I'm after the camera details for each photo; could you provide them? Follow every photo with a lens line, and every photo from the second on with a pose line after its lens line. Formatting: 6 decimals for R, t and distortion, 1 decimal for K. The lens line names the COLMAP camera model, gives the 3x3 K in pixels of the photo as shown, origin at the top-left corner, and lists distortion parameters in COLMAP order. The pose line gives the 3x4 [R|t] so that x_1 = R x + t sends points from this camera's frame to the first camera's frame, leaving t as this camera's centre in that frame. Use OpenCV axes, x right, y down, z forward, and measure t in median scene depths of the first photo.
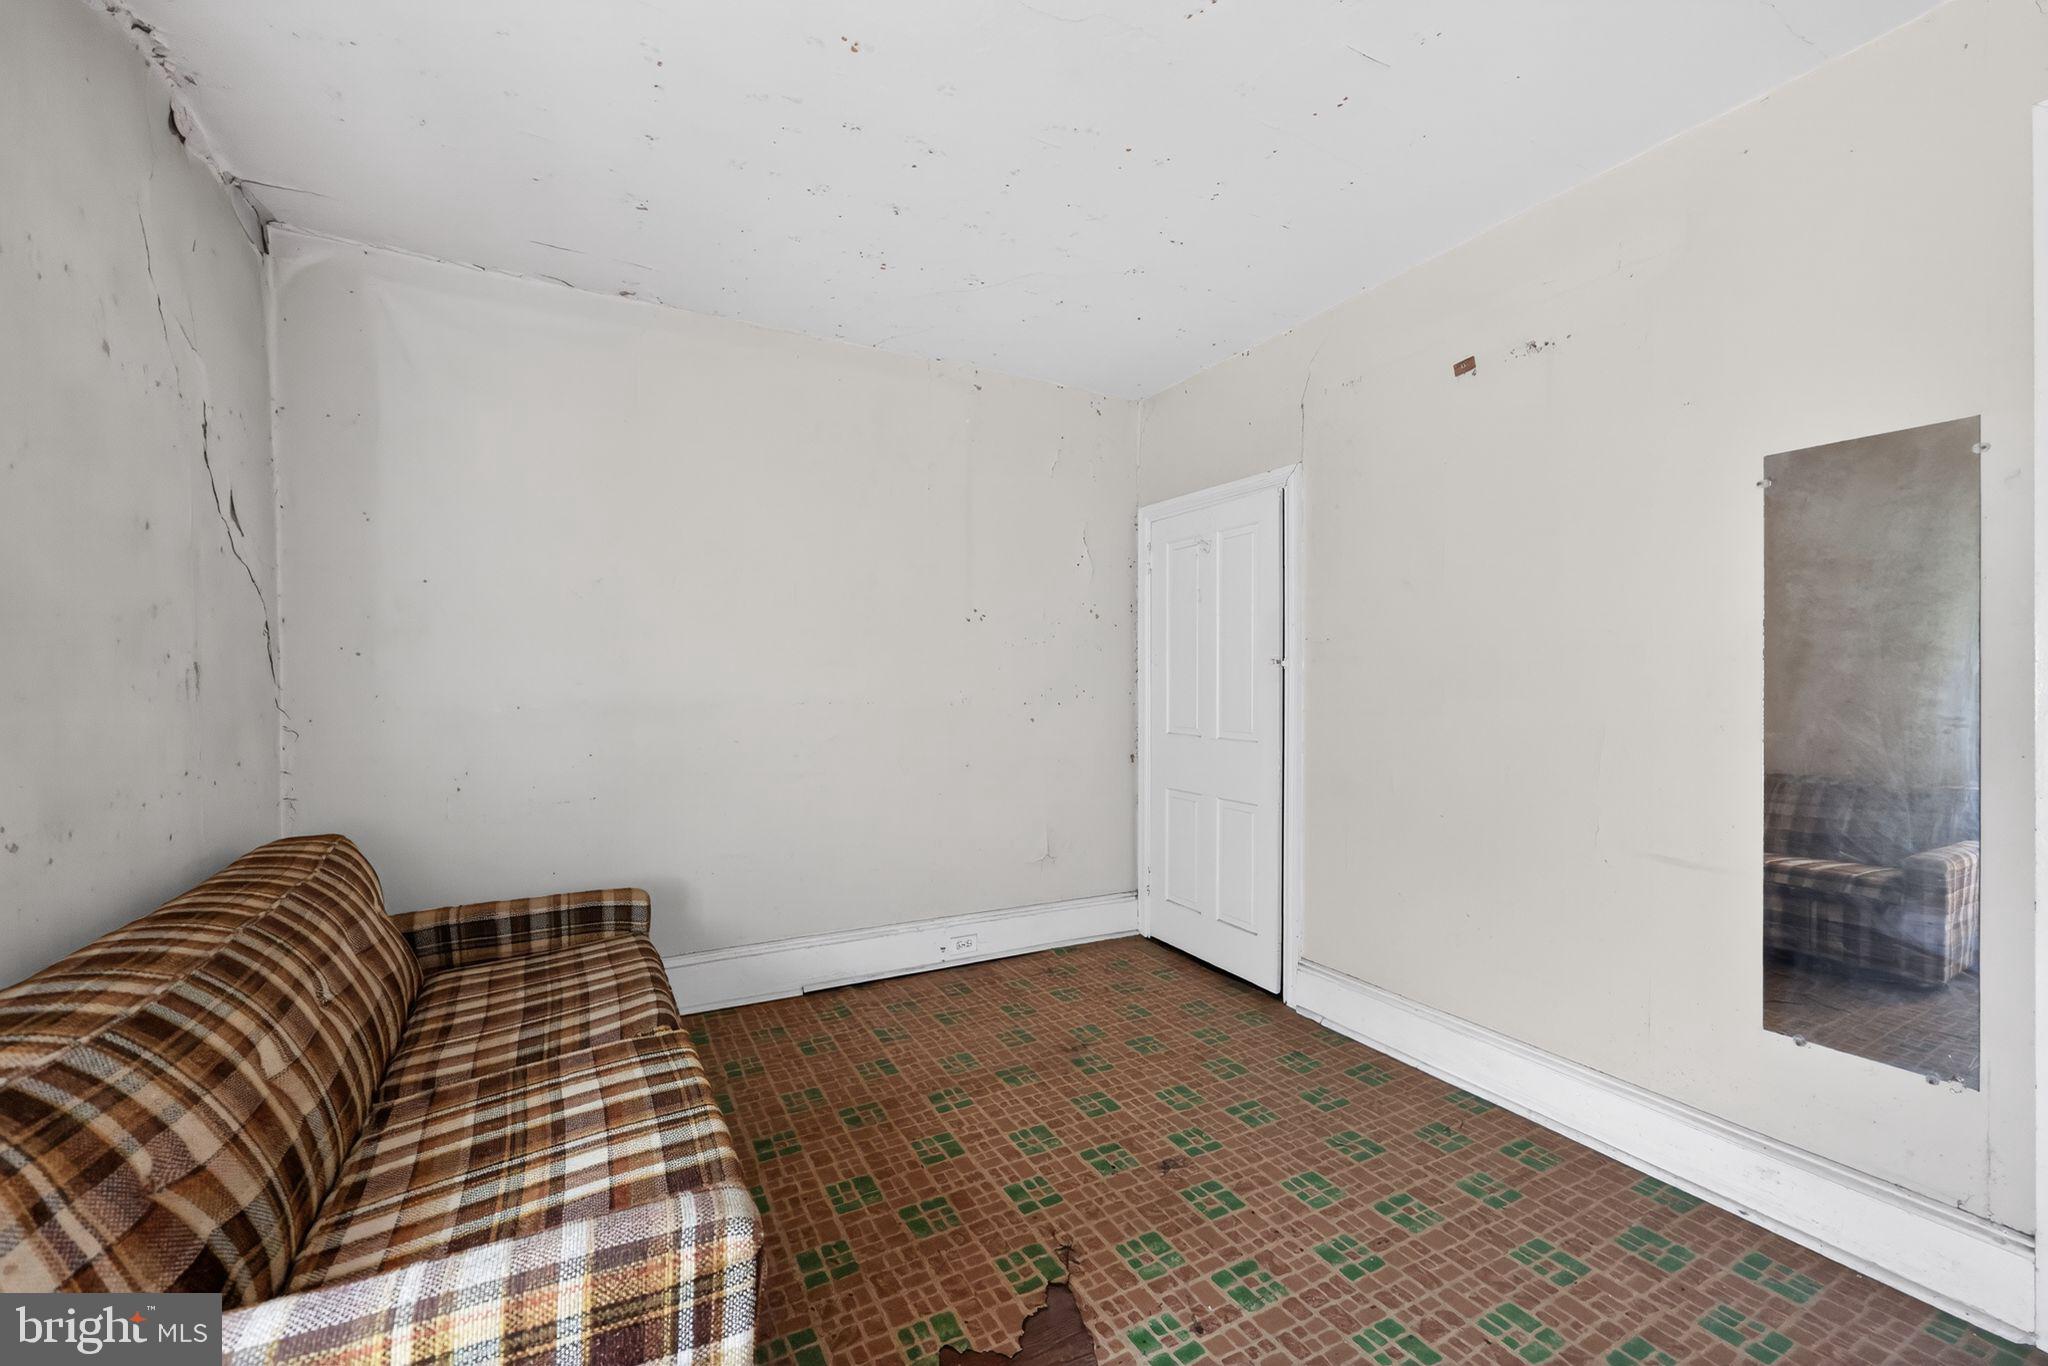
lens RADIAL K [[812.9, 0, 1009.5], [0, 812.9, 687.6], [0, 0, 1]] dist [-0.000705, -0.000317]
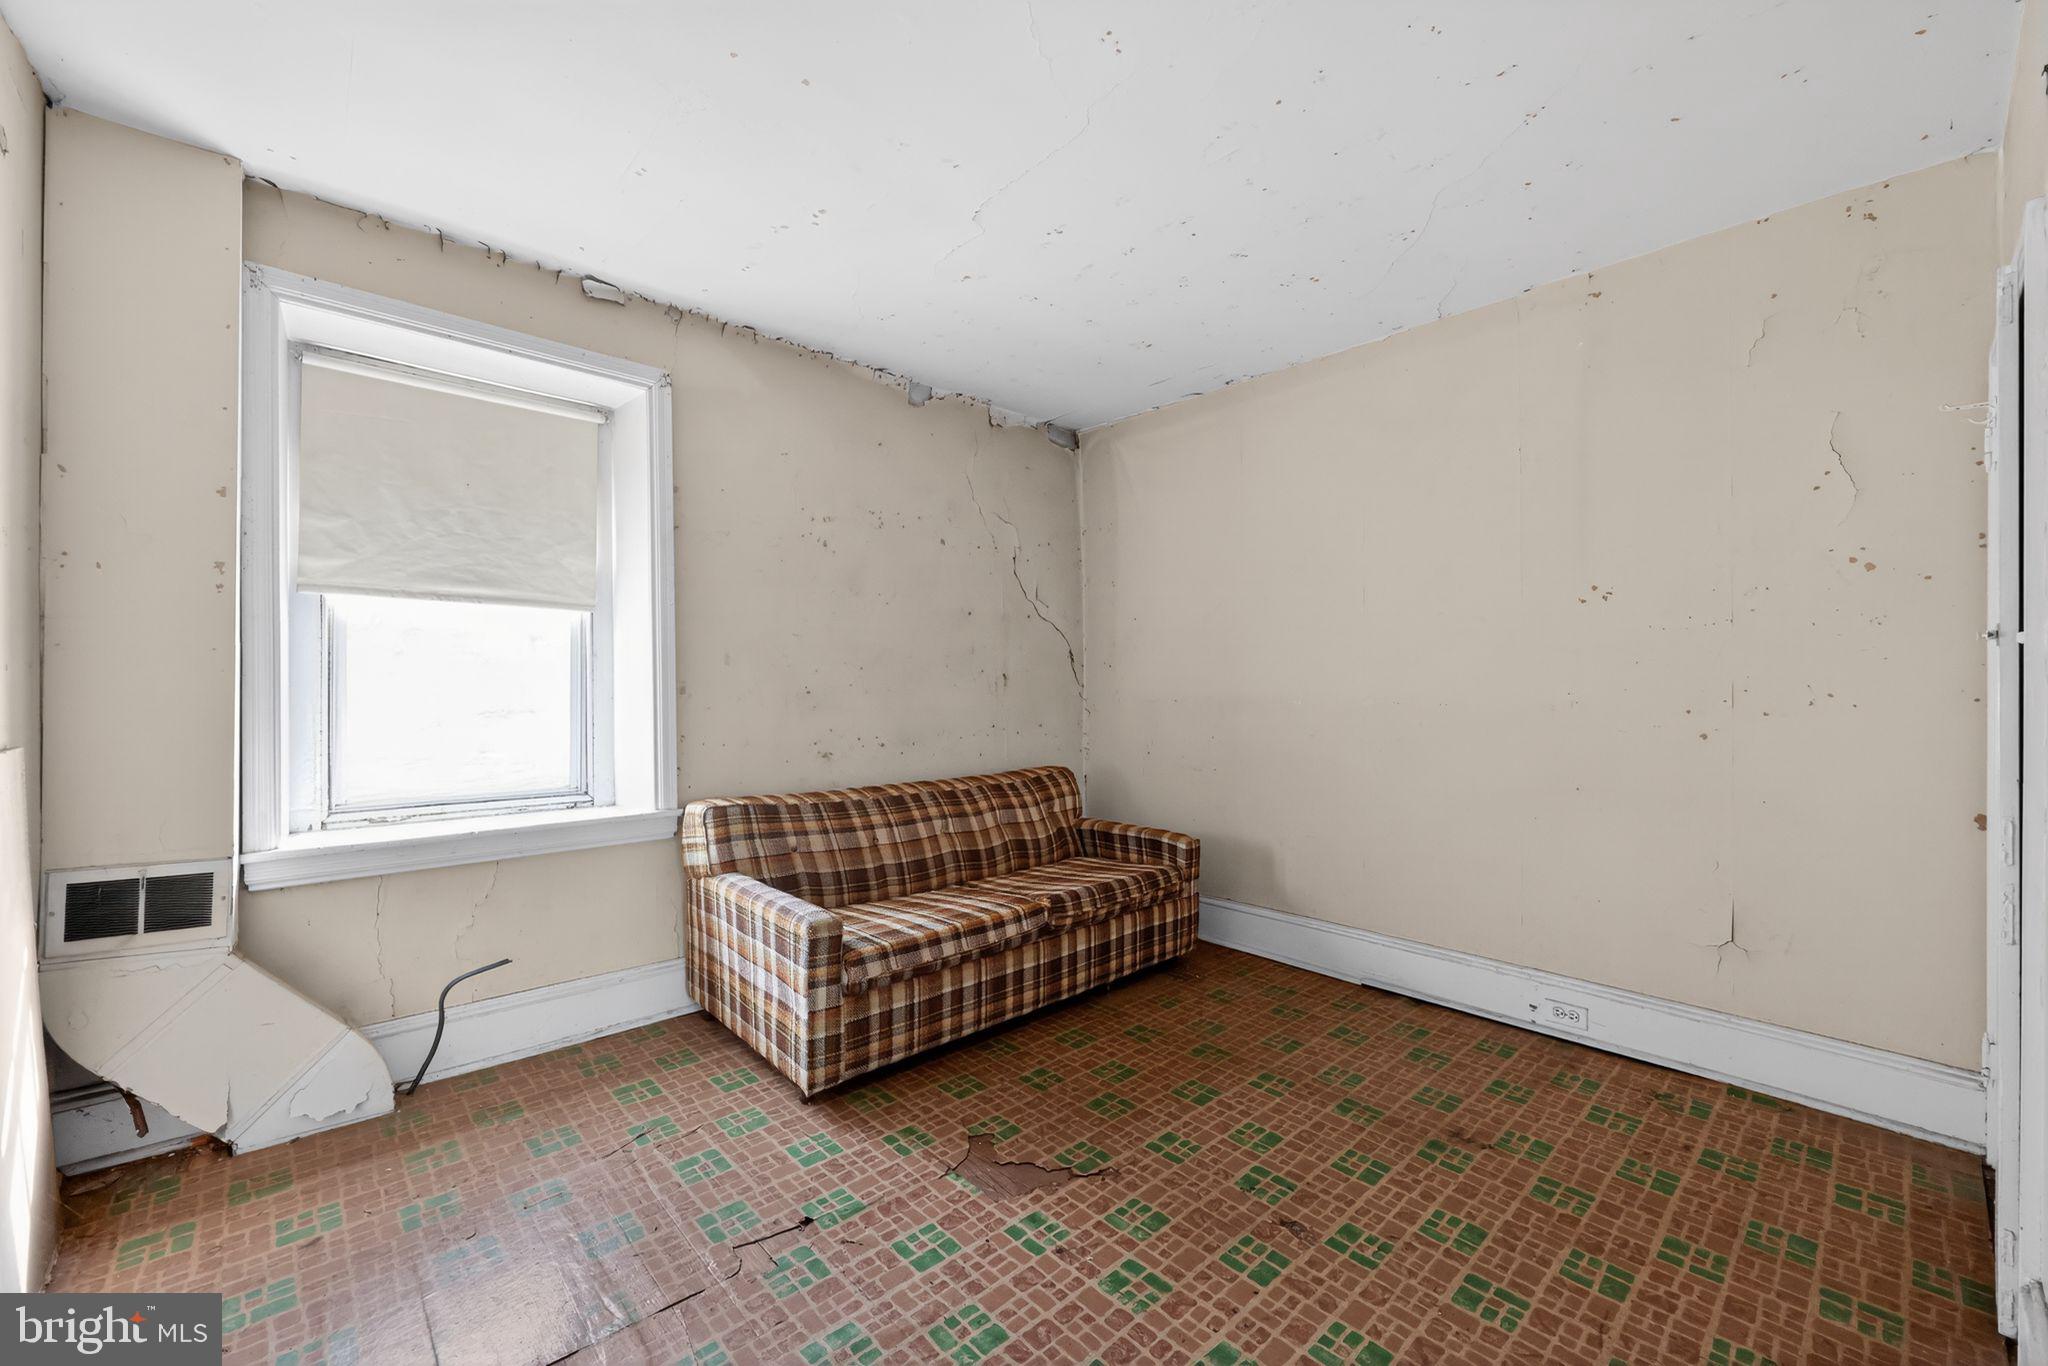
lens RADIAL K [[812.9, 0, 1009.5], [0, 812.9, 687.6], [0, 0, 1]] dist [-0.000705, -0.000317]
pose [[0.243727, 0.002974, -0.969839, 0.814527], [-0.003434, 0.999992, 0.002203, -0.000182], [0.969838, 0.002793, 0.243735, 0.403444]]
